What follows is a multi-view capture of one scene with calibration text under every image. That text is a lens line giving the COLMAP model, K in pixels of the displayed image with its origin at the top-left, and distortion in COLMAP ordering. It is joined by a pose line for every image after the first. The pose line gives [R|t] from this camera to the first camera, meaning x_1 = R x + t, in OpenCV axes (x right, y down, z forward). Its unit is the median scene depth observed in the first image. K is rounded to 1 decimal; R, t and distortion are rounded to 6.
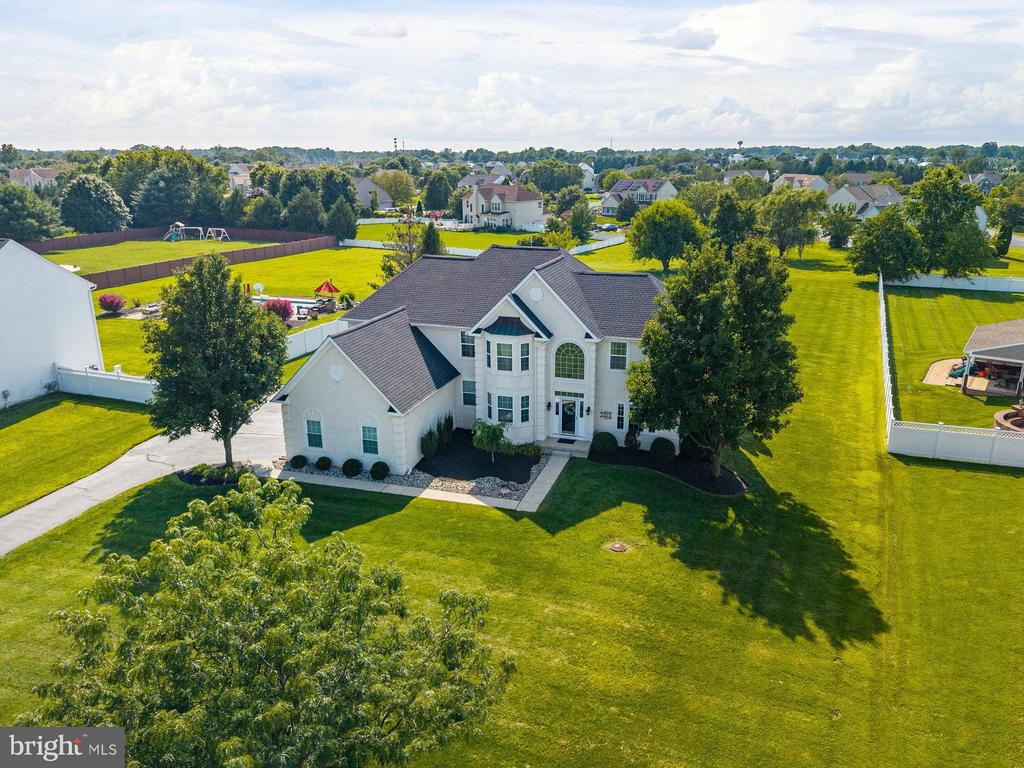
lens RADIAL K [[753.5, 0, 512.0], [0, 753.5, 384.0], [0, 0, 1]] dist [0.087319, -0.133143]
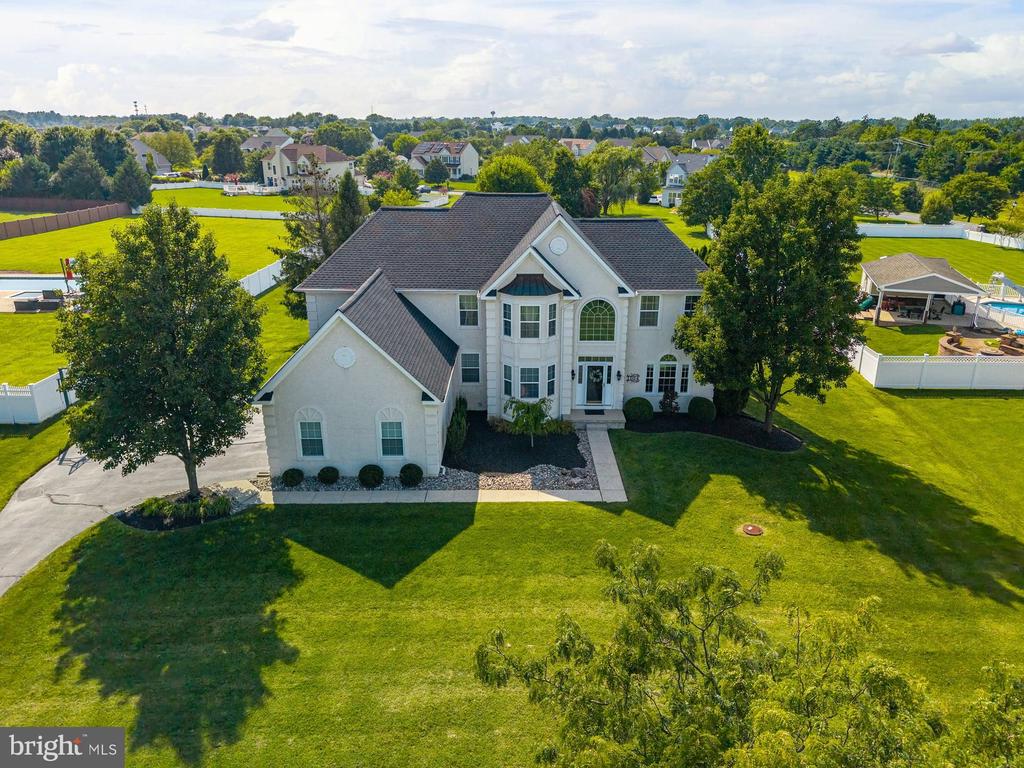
lens RADIAL K [[724.9, 0, 513.6], [0, 724.9, 365.2], [0, 0, 1]] dist [0.064154, -0.060335]
pose [[0.951217, -0.091597, 0.294613, -0.269732], [0.083819, 0.995720, 0.038948, -0.020292], [-0.296920, -0.012354, 0.954822, 0.224902]]
